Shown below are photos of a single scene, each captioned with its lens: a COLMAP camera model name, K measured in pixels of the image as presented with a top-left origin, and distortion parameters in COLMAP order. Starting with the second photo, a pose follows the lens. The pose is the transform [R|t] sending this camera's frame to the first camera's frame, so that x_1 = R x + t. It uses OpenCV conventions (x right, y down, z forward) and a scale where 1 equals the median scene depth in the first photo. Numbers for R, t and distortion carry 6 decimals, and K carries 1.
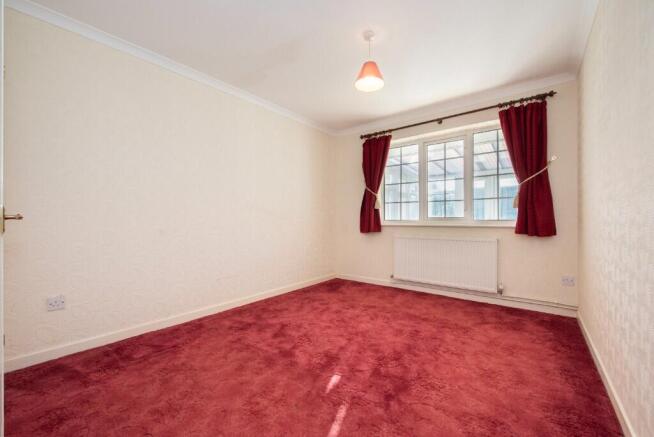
lens RADIAL K [[267.7, 0, 329.0], [0, 267.7, 217.0], [0, 0, 1]] dist [-0.012179, 0.000002]
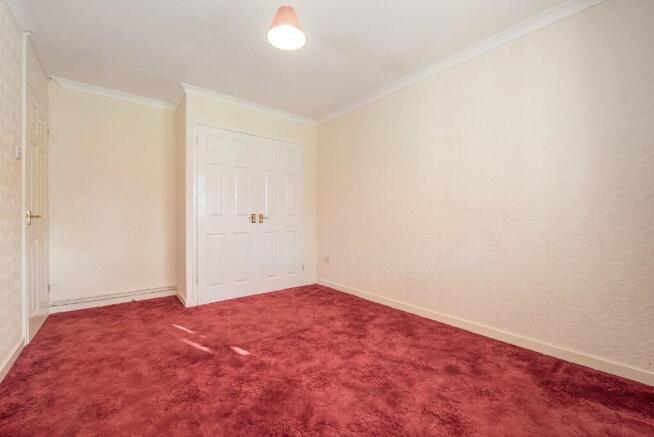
lens RADIAL K [[267.7, 0, 329.0], [0, 267.7, 217.0], [0, 0, 1]] dist [-0.012179, 0.000002]
pose [[-0.206523, 0.005233, -0.978428, 0.861549], [0.005594, 0.999976, 0.004168, -0.007905], [0.978426, -0.004612, -0.206547, 1.249604]]
